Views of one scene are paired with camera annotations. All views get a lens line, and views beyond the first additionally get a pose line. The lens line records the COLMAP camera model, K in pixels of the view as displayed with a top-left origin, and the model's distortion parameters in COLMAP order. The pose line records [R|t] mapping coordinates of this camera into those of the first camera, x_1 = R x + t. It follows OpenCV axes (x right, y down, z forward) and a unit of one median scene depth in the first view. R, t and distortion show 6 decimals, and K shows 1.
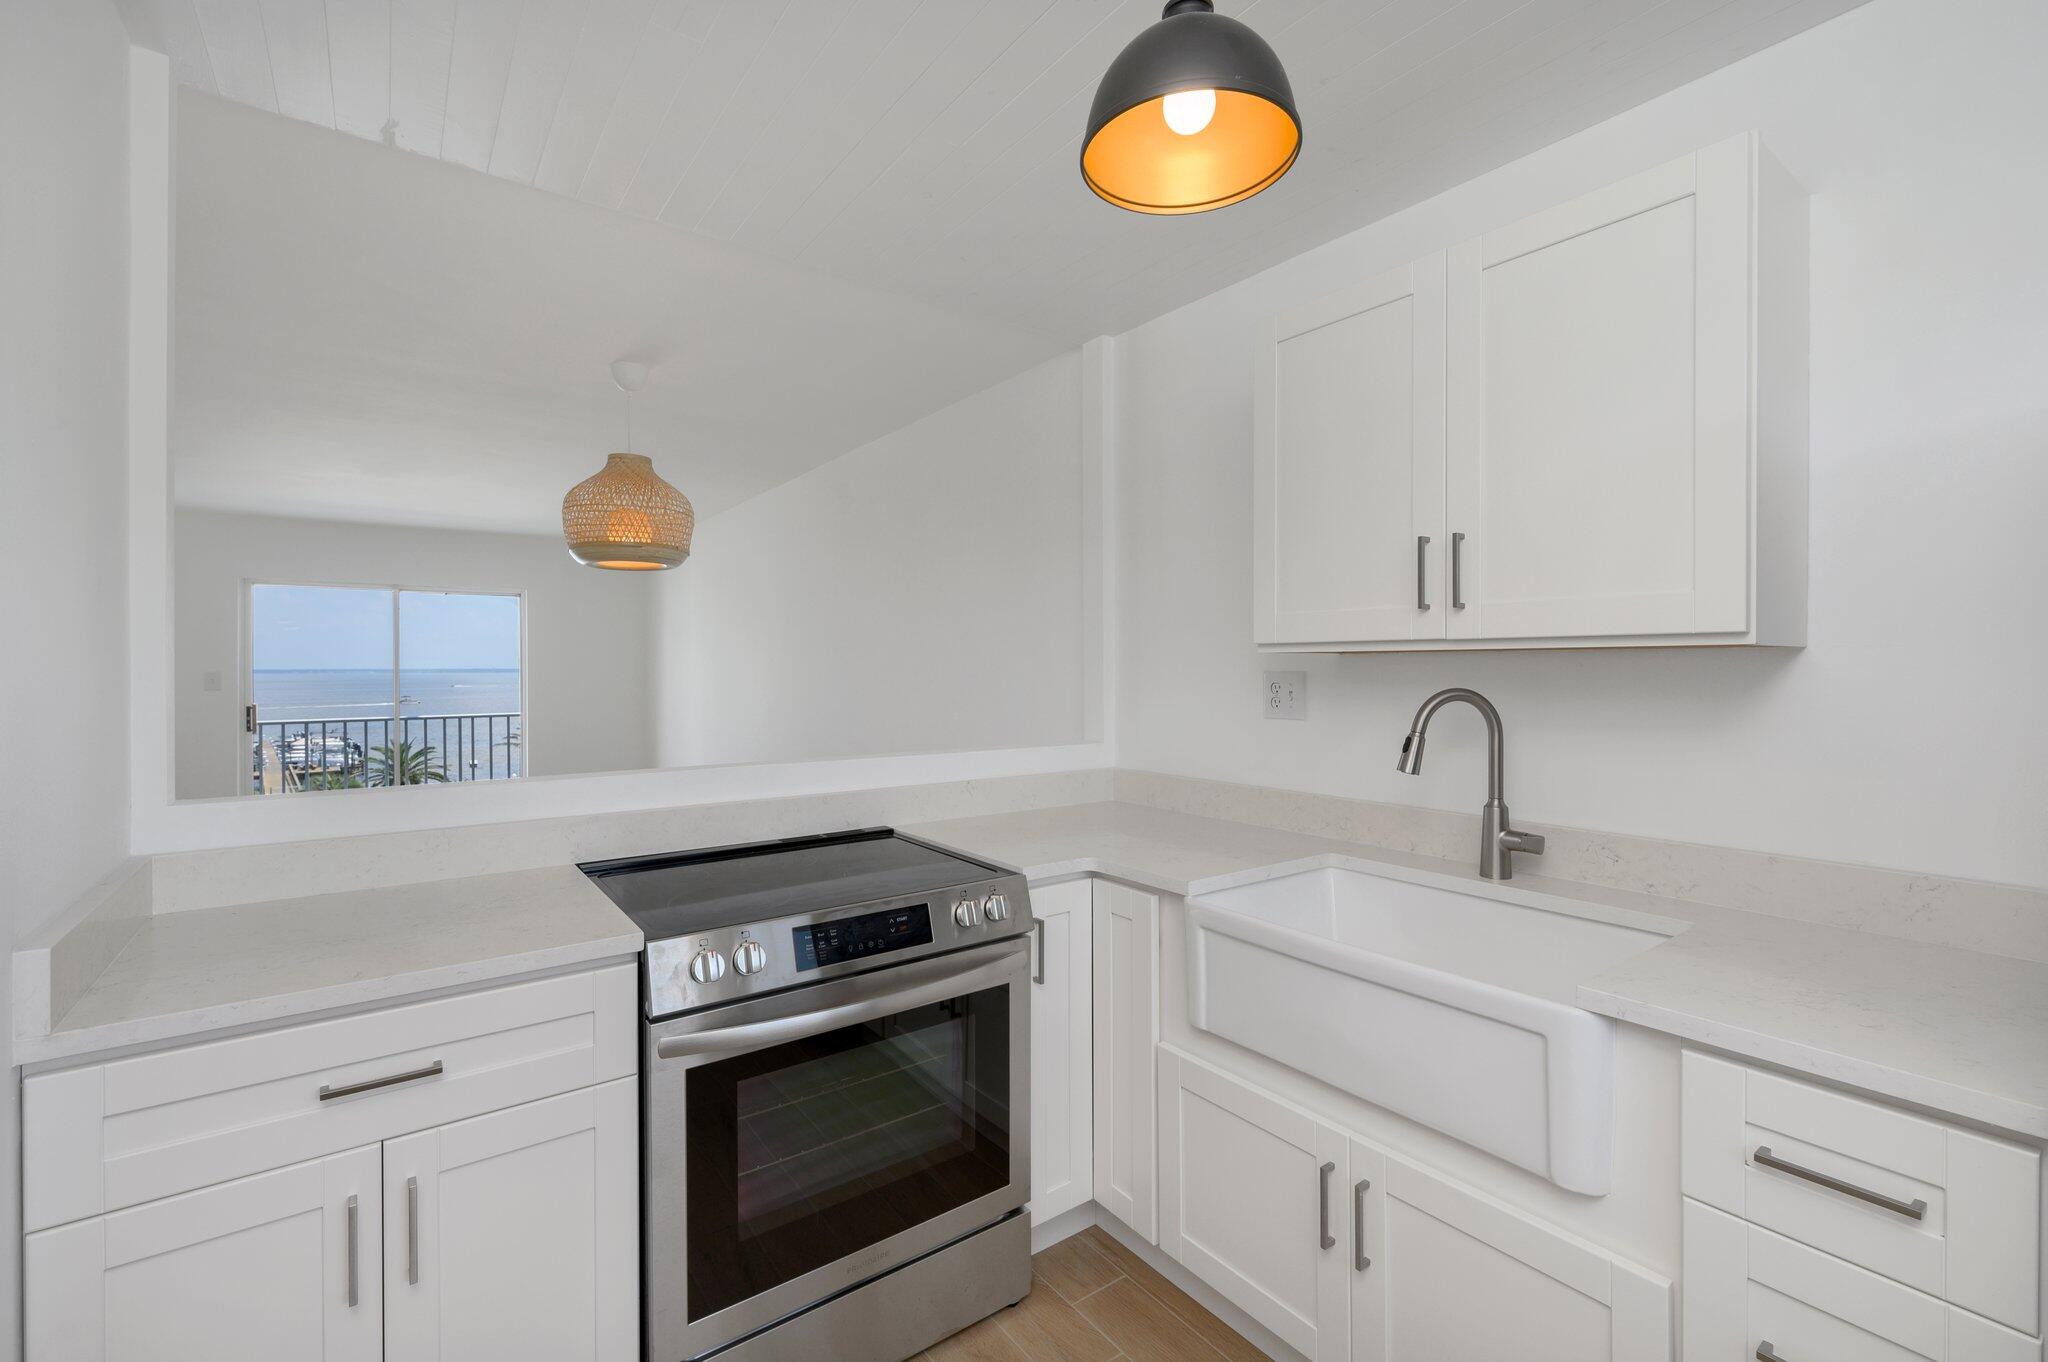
lens RADIAL K [[883.1, 0, 1020.1], [0, 883.1, 668.3], [0, 0, 1]] dist [-0.000843, 0.000484]
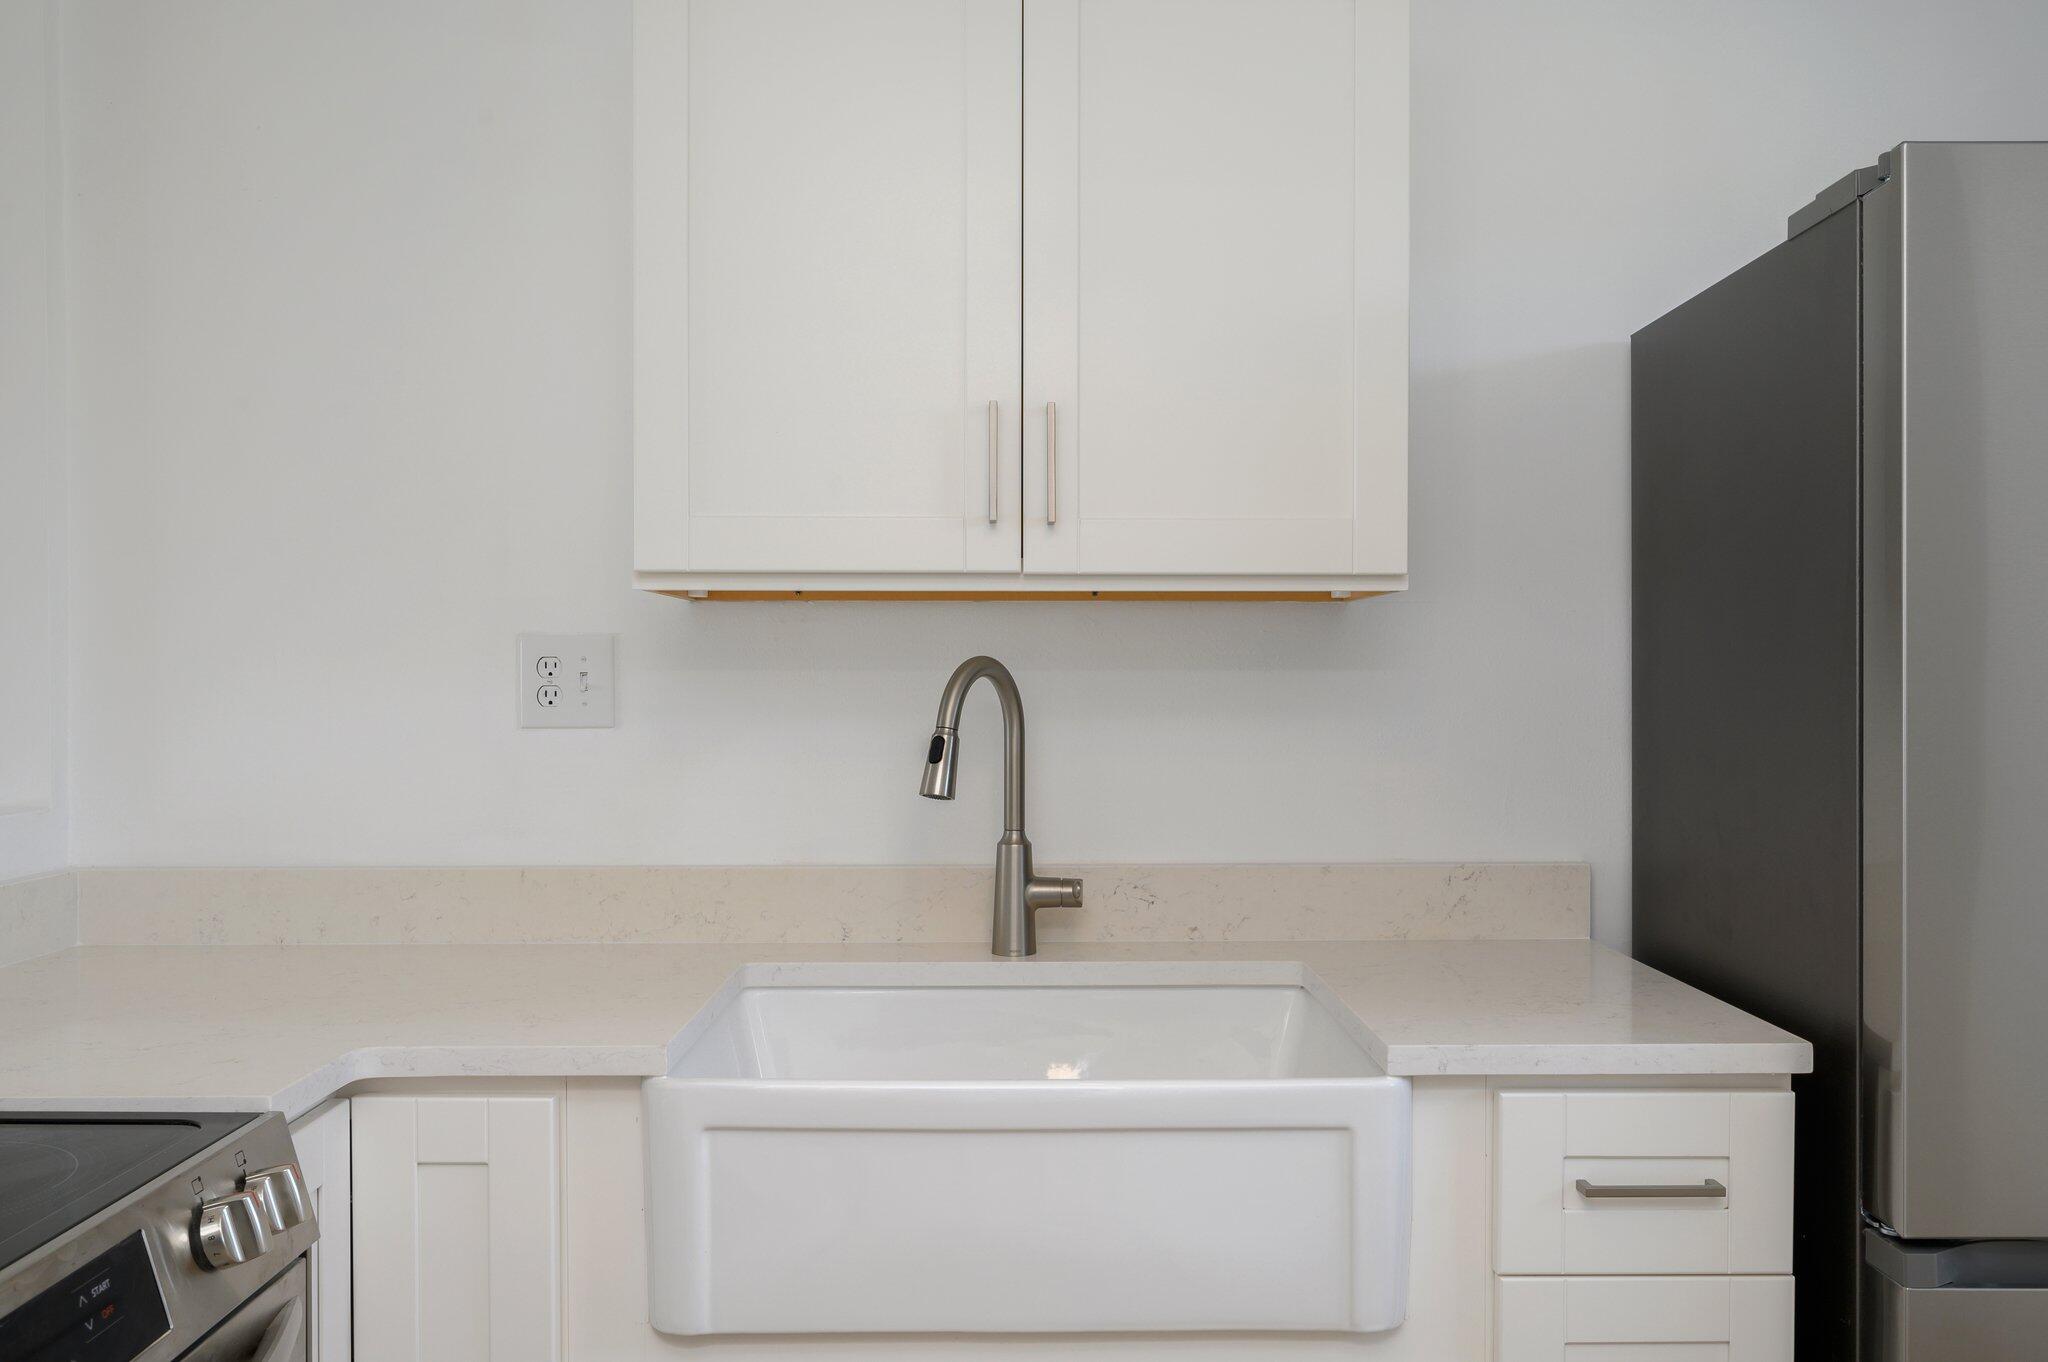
lens RADIAL K [[1634.9, 0, 1023.4], [0, 1634.9, 696.9], [0, 0, 1]] dist [-0.014248, -0.002874]
pose [[0.577021, -0.005686, 0.816710, -0.423716], [-0.000933, 0.999971, 0.007621, 0.042587], [-0.816729, -0.005159, 0.576998, 0.316356]]
